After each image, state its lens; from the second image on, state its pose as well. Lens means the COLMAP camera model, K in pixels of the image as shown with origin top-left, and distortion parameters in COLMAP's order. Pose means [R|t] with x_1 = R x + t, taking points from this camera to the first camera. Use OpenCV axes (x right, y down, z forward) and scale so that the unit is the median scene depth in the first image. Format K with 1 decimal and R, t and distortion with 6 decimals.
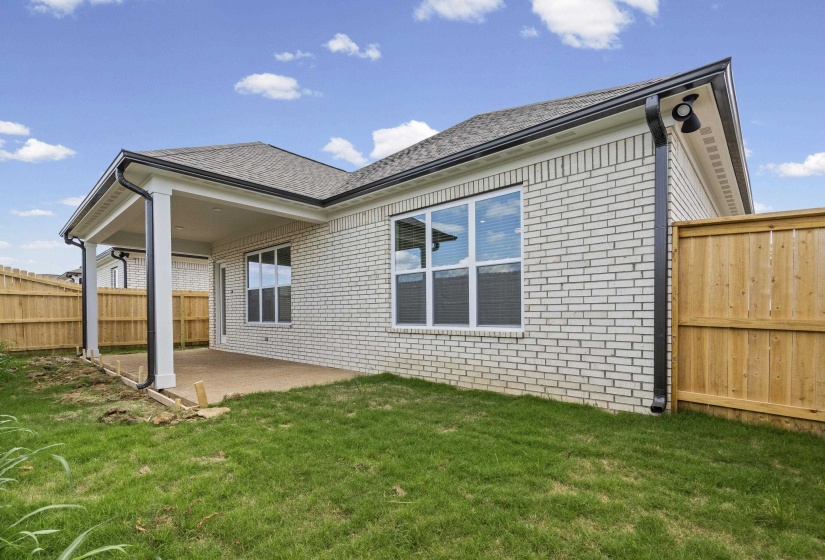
lens RADIAL K [[383.4, 0, 405.9], [0, 383.4, 327.4], [0, 0, 1]] dist [-0.008911, 0.001018]
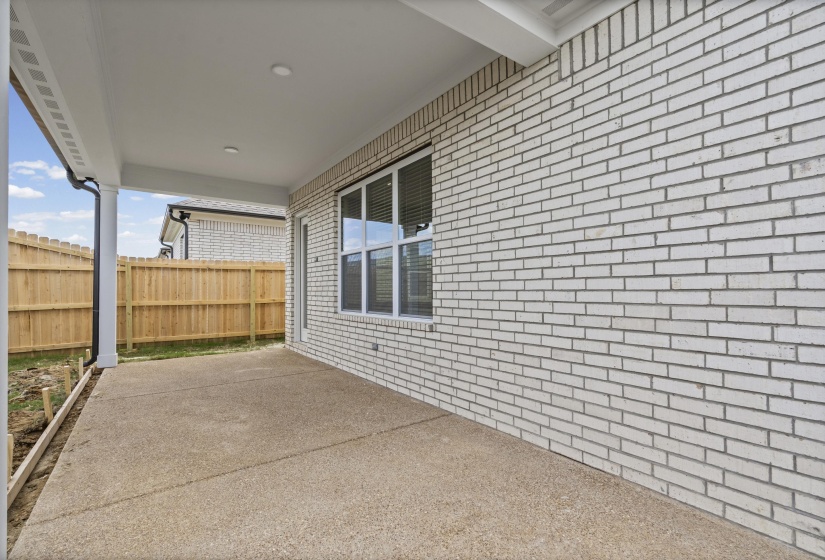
lens RADIAL K [[383.4, 0, 413.5], [0, 383.4, 280.6], [0, 0, 1]] dist [-0.008911, 0.001018]
pose [[0.980076, -0.010879, -0.198323, -0.187289], [-0.000450, 0.998375, -0.056987, -0.026021], [0.198621, 0.055941, 0.978479, 0.446563]]
